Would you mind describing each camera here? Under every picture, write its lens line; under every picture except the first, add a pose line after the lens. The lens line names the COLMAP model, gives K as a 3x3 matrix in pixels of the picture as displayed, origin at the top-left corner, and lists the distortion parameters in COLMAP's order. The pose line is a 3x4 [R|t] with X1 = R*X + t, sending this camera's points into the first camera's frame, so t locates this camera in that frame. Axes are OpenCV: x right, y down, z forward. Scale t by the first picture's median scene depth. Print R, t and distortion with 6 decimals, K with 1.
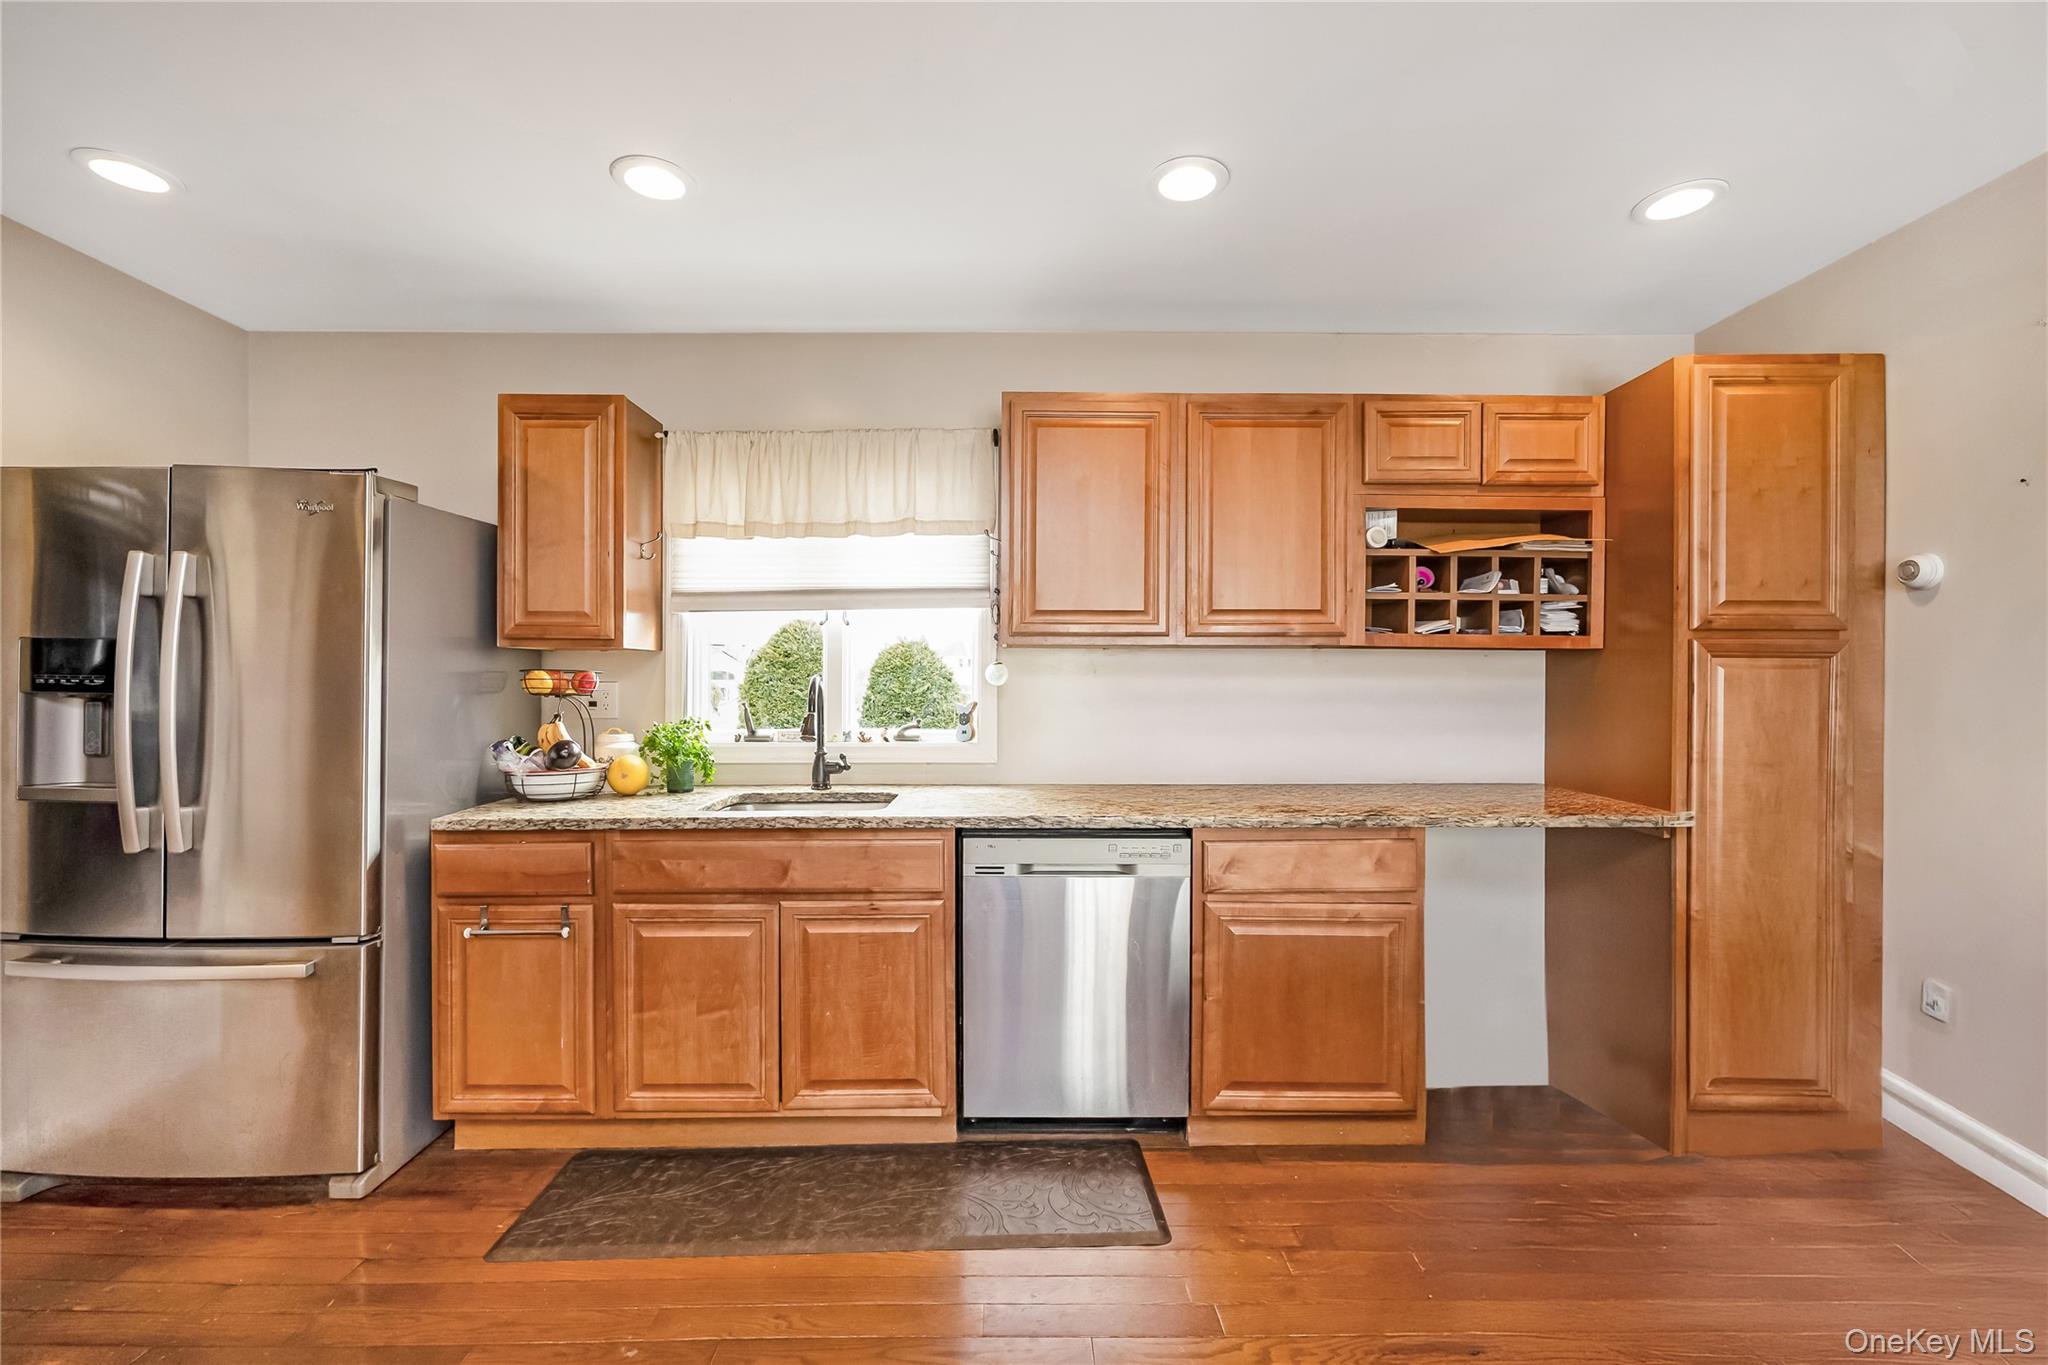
lens RADIAL K [[882.9, 0, 1022.2], [0, 882.9, 678.2], [0, 0, 1]] dist [0.000970, -0.000081]
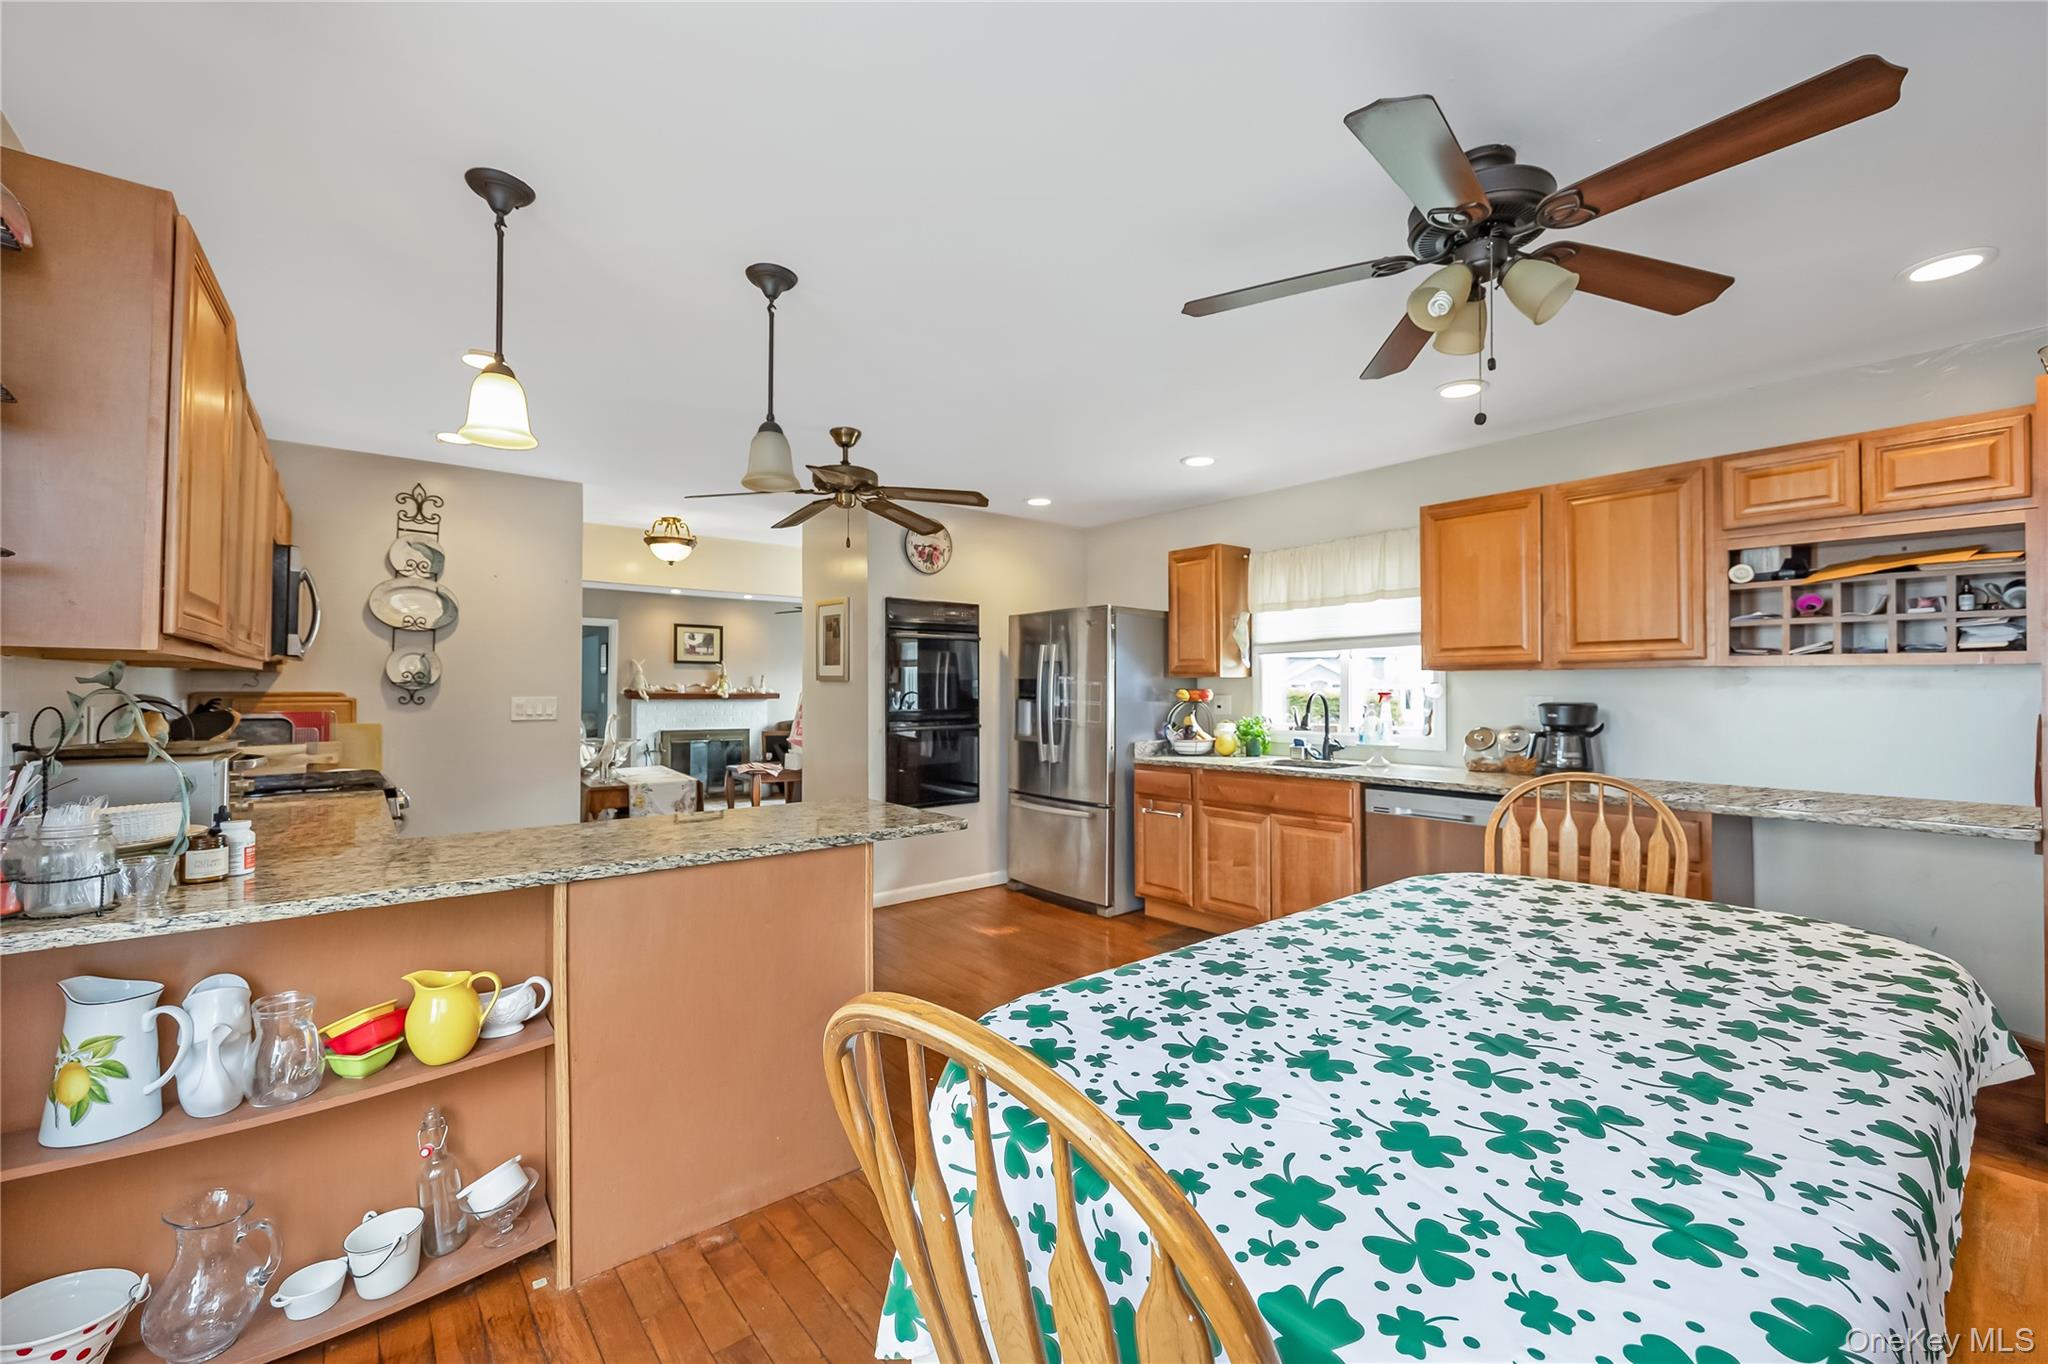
lens RADIAL K [[839.9, 0, 1028.3], [0, 839.9, 686.6], [0, 0, 1]] dist [0.000100, -0.000038]
pose [[0.629133, -0.005382, -0.777279, 0.704941], [0.007541, 0.999971, -0.000820, -0.015577], [0.777261, -0.005346, 0.629155, -0.461031]]
